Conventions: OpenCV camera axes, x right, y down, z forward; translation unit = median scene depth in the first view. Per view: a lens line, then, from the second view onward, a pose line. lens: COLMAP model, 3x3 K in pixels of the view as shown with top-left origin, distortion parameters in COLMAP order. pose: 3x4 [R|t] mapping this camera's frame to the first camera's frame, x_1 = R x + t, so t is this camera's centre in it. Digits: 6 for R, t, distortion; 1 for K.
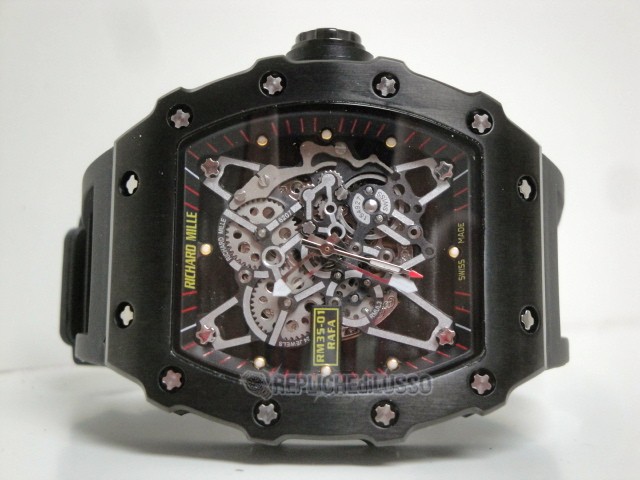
lens RADIAL K [[1167.9, 0, 321.0], [0, 1167.9, 237.9], [0, 0, 1]] dist [0.140178, 0.000000]
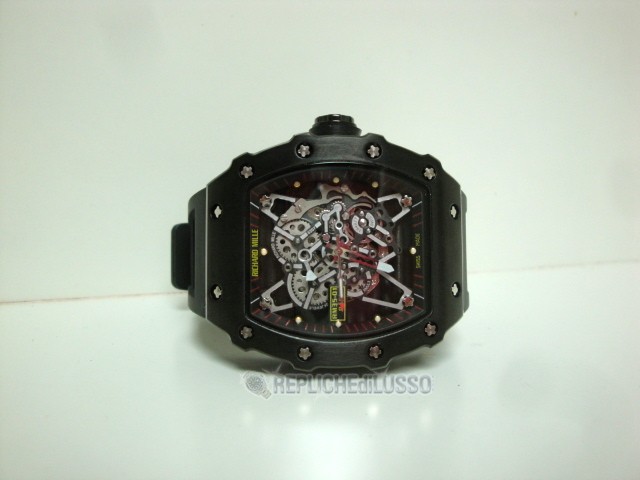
lens RADIAL K [[524.4, 0, 320.1], [0, 524.4, 238.9], [0, 0, 1]] dist [-0.132429, -0.000733]
pose [[0.998579, -0.014298, 0.051335, -0.057238], [0.009051, 0.994843, 0.101022, -0.081429], [-0.052515, -0.100414, 0.993559, 0.267806]]
